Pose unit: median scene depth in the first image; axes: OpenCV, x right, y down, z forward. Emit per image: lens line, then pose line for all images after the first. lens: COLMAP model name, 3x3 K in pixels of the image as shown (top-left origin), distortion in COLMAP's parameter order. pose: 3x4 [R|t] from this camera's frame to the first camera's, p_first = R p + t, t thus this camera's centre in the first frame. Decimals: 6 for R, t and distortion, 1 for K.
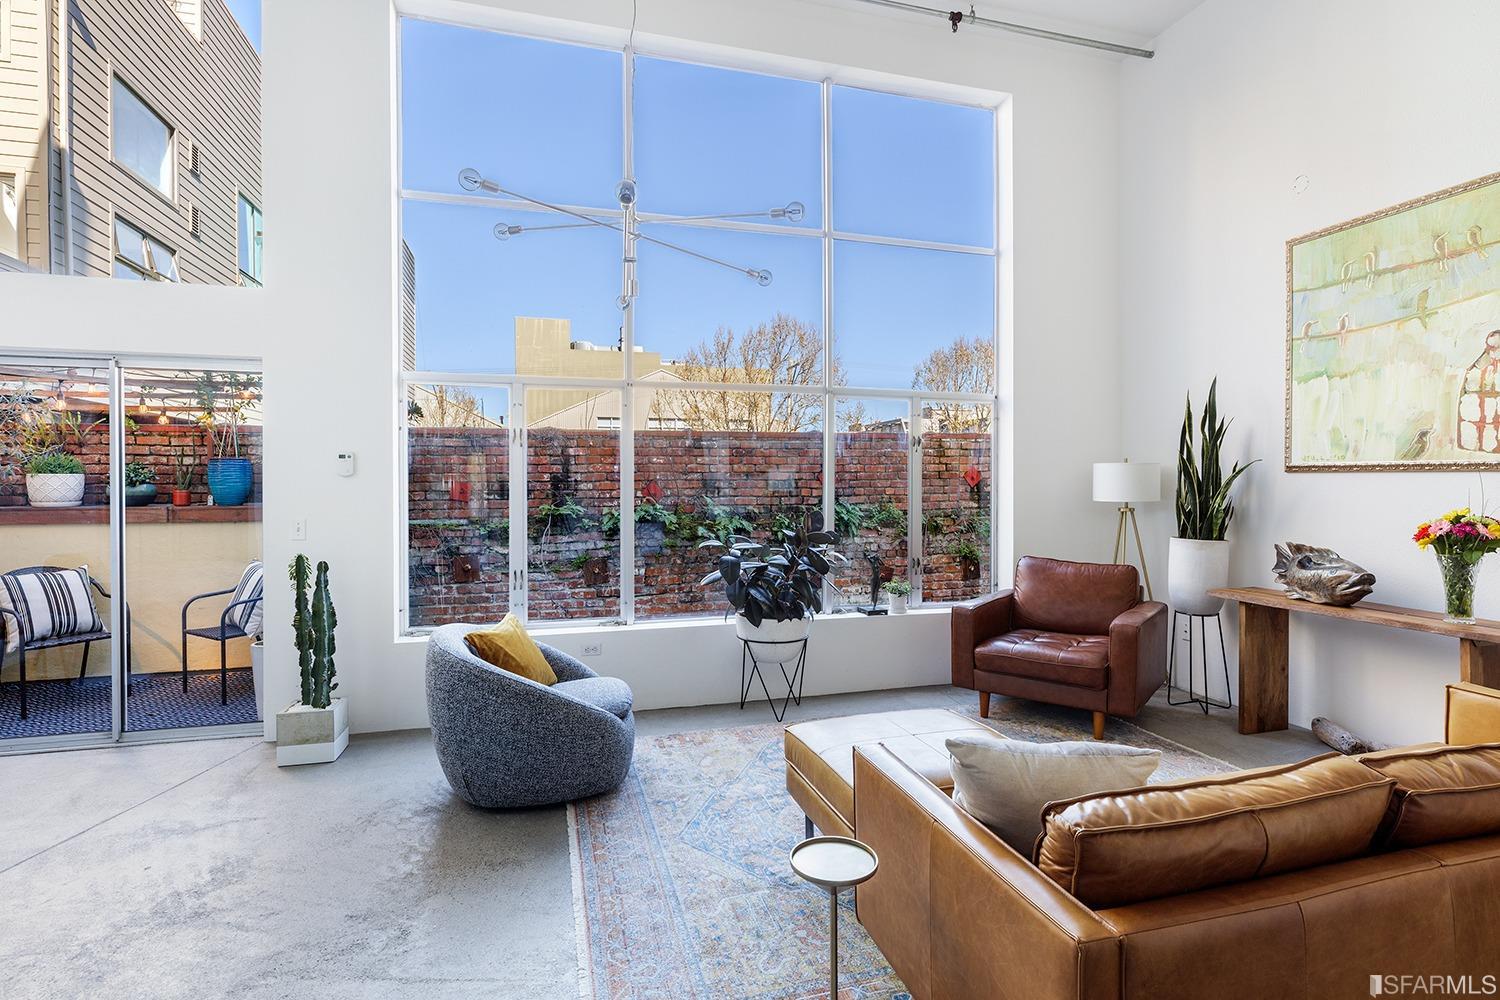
lens RADIAL K [[734.1, 0, 753.0], [0, 734.1, 492.9], [0, 0, 1]] dist [-0.003517, 0.000425]
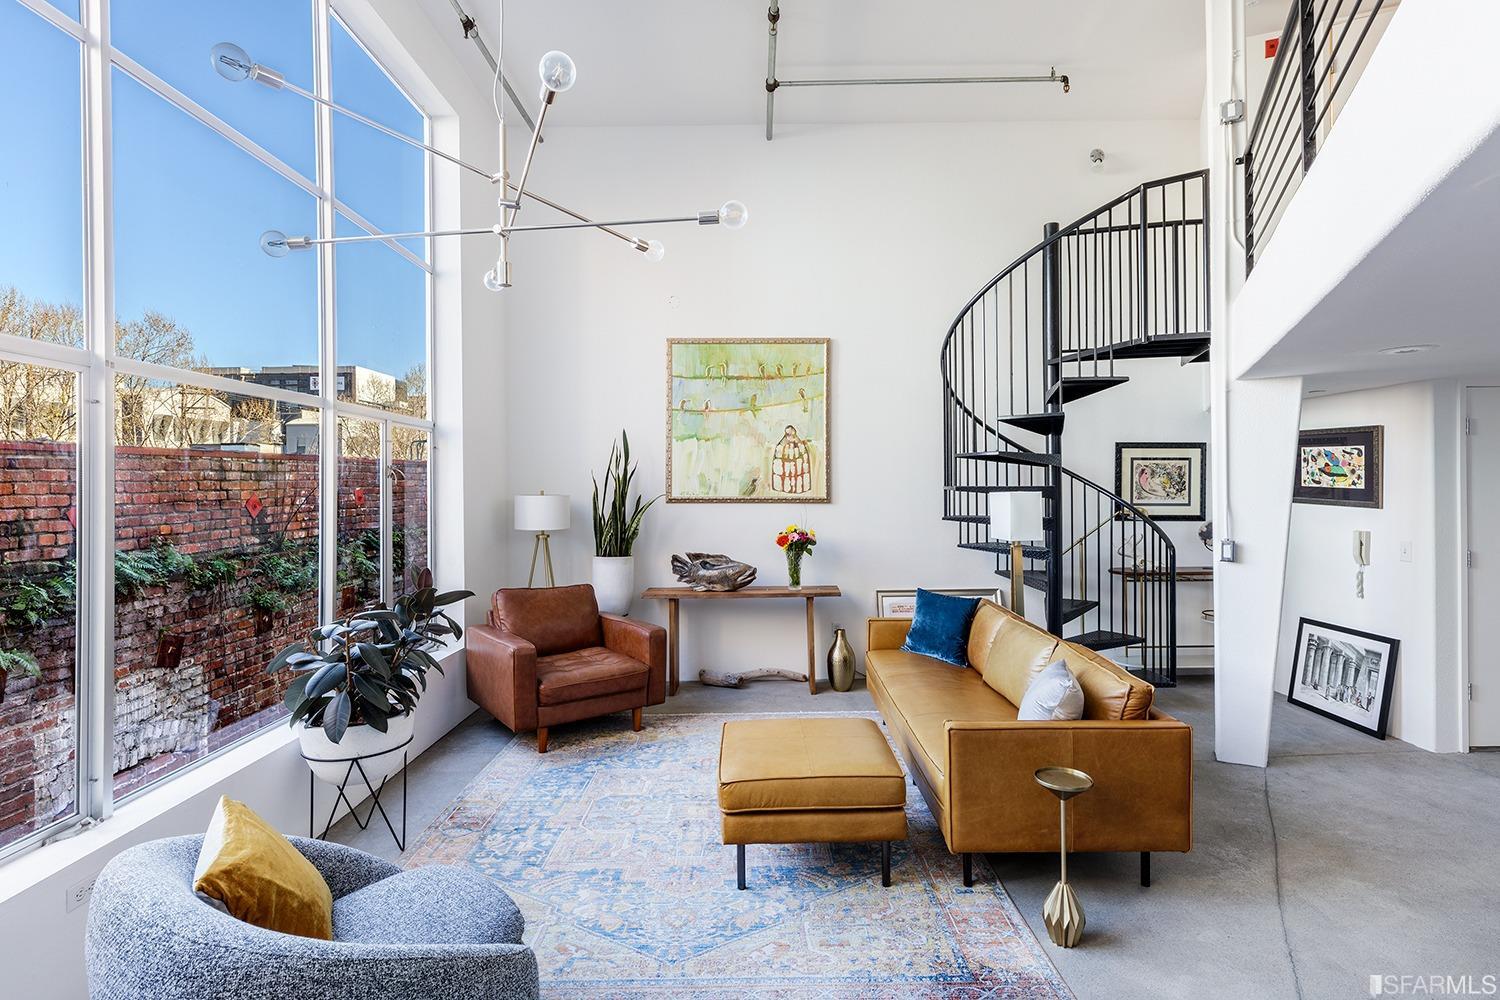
lens RADIAL K [[763.0, 0, 735.7], [0, 763.0, 487.6], [0, 0, 1]] dist [0.000135, -0.000092]
pose [[0.281894, -0.005708, 0.959429, -0.642558], [0.021481, 0.999769, -0.000363, -0.054338], [-0.959205, 0.020711, 0.281951, 0.463880]]
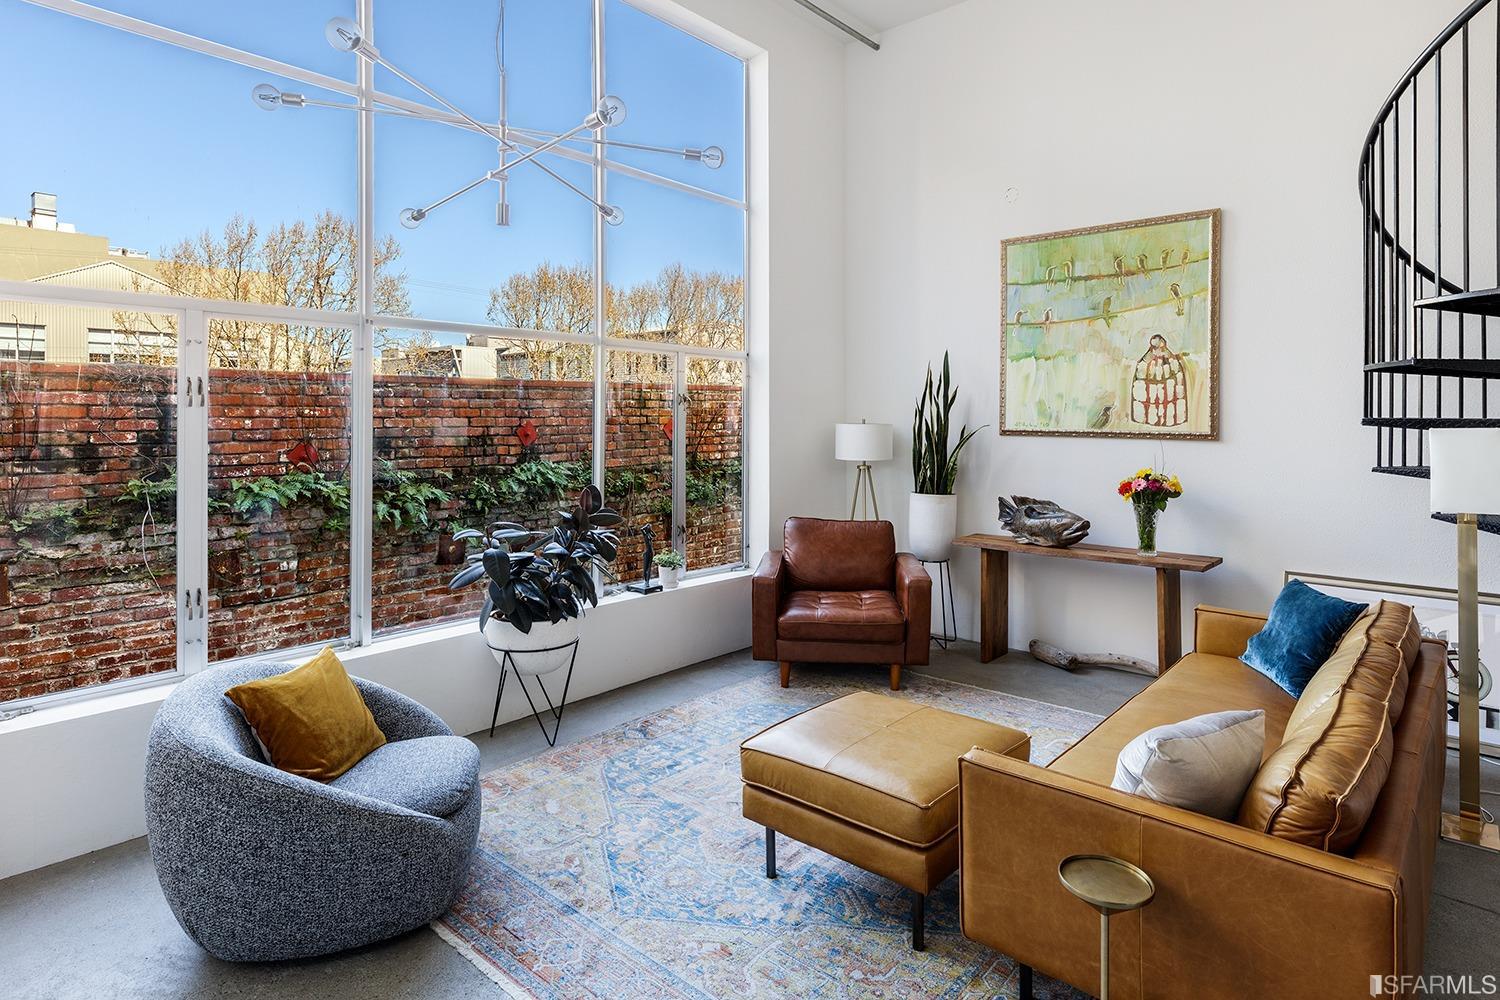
lens RADIAL K [[807.0, 0, 749.9], [0, 807.0, 420.8], [0, 0, 1]] dist [0.002350, -0.000562]
pose [[0.843245, -0.000238, 0.537530, -0.317789], [0.005623, 0.999949, -0.008378, -0.042956], [-0.537501, 0.010087, 0.843203, 0.118548]]
